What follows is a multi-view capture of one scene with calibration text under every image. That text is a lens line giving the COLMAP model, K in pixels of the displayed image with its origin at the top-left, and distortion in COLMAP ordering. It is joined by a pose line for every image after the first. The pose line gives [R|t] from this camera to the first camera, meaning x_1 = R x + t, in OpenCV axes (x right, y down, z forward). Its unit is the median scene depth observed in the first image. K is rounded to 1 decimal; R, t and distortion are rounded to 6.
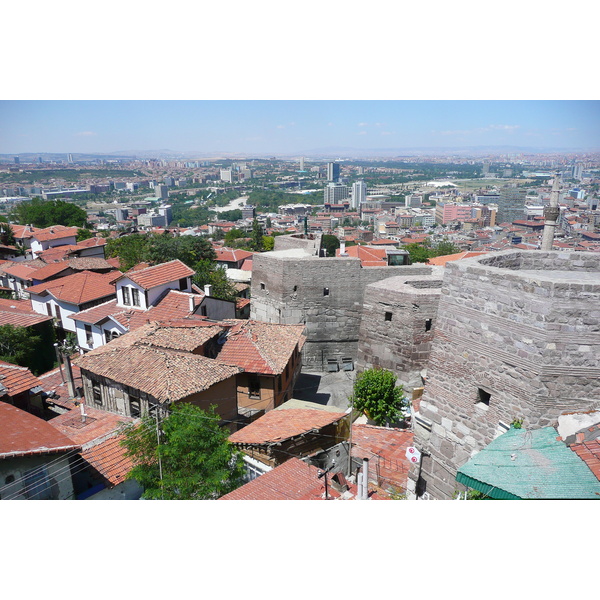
lens RADIAL K [[476.8, 0, 299.8], [0, 476.8, 304.4], [0, 0, 1]] dist [-0.017561, -0.002881]
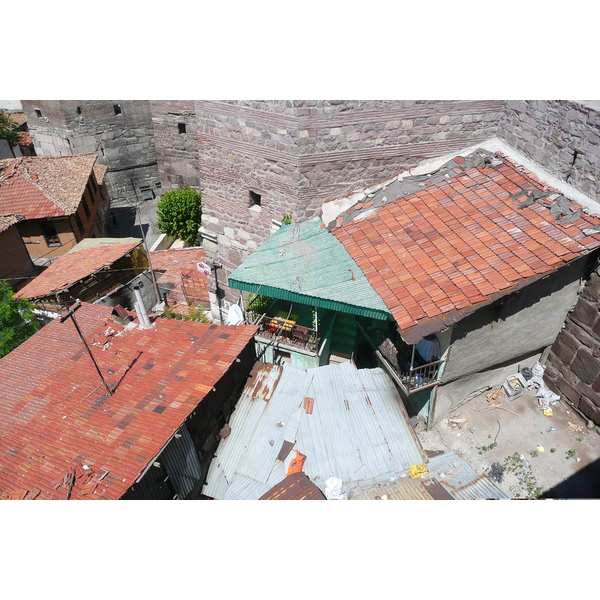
lens RADIAL K [[476.8, 0, 302.1], [0, 476.8, 299.1], [0, 0, 1]] dist [-0.017561, -0.002881]
pose [[0.933084, -0.239484, 0.268329, 0.127911], [0.127794, 0.918150, 0.375059, 0.022872], [-0.336187, -0.315671, 0.887316, 0.028131]]
